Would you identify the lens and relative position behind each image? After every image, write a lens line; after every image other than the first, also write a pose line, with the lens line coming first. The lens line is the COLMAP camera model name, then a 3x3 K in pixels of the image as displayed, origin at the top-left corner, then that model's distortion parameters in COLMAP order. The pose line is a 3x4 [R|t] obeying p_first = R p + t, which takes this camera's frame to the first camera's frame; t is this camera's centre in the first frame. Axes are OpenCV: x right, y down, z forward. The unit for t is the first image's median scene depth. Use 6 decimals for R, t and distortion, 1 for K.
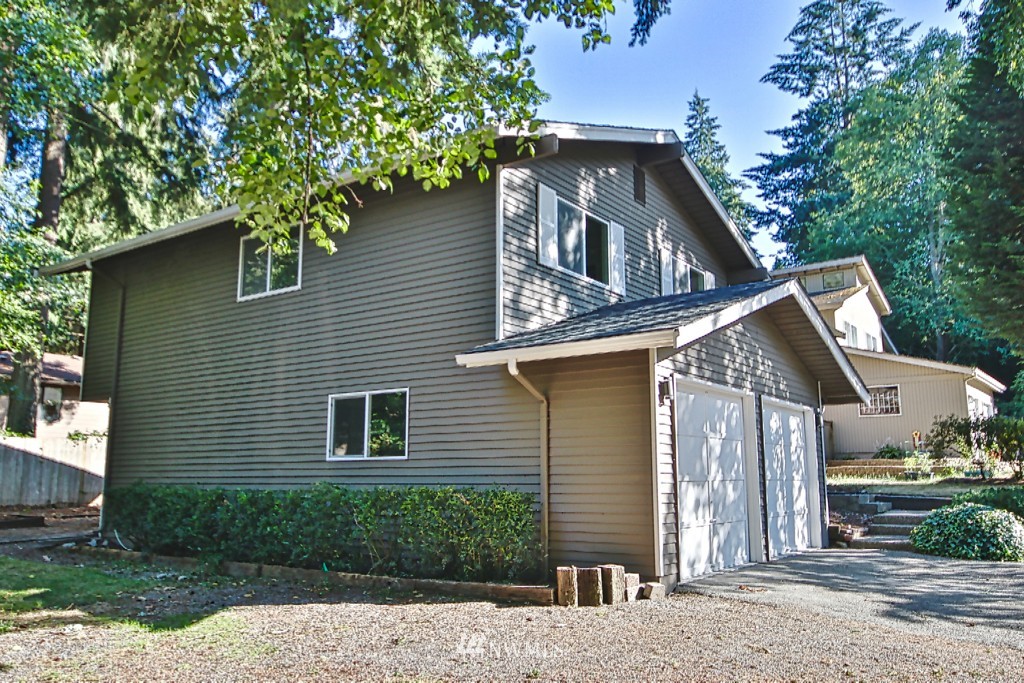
lens RADIAL K [[811.7, 0, 512.0], [0, 811.7, 341.5], [0, 0, 1]] dist [0.001743, 0.000269]
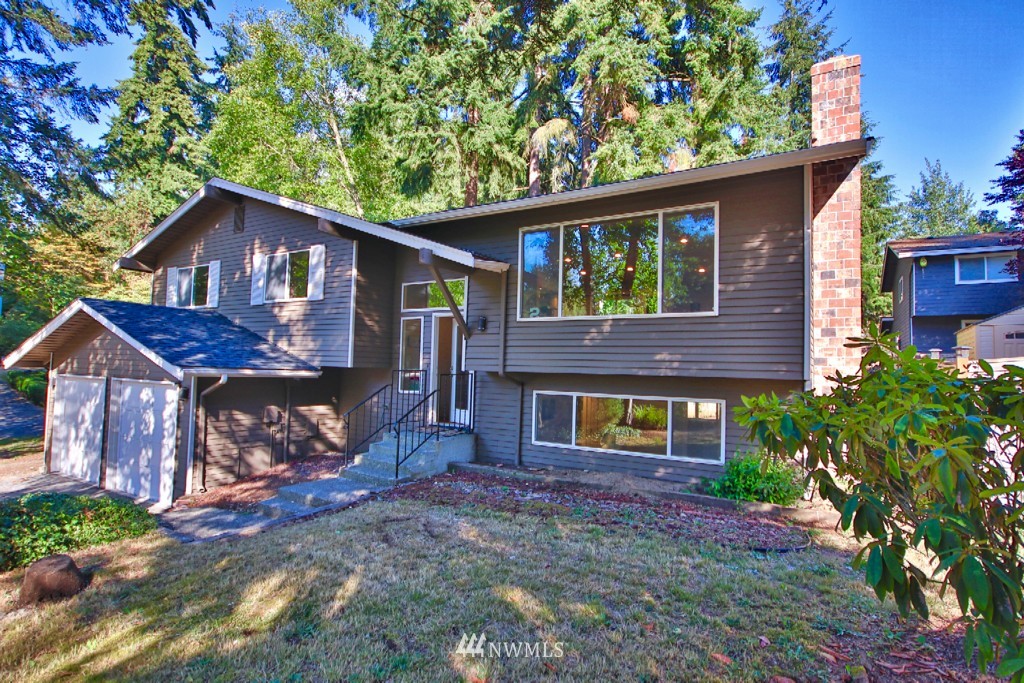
lens RADIAL K [[511.3, 0, 512.0], [0, 511.3, 341.5], [0, 0, 1]] dist [0.000198, -0.000122]
pose [[0.083883, -0.037627, -0.995765, 1.257659], [0.148784, 0.988558, -0.024821, 0.129197], [0.985305, -0.146072, 0.088522, 1.587622]]
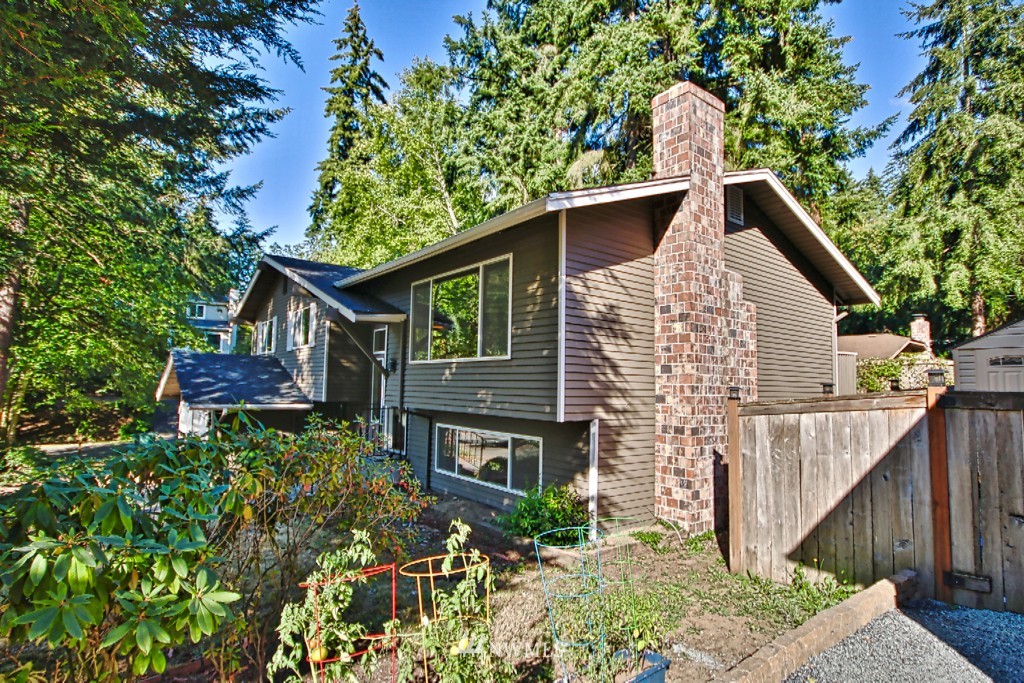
lens RADIAL K [[513.8, 0, 512.0], [0, 513.8, 341.5], [0, 0, 1]] dist [0.006813, 0.000672]
pose [[-0.267346, -0.074415, -0.960723, 1.307318], [0.155370, 0.980639, -0.119193, 0.178173], [0.950992, -0.181133, -0.250608, 2.070112]]
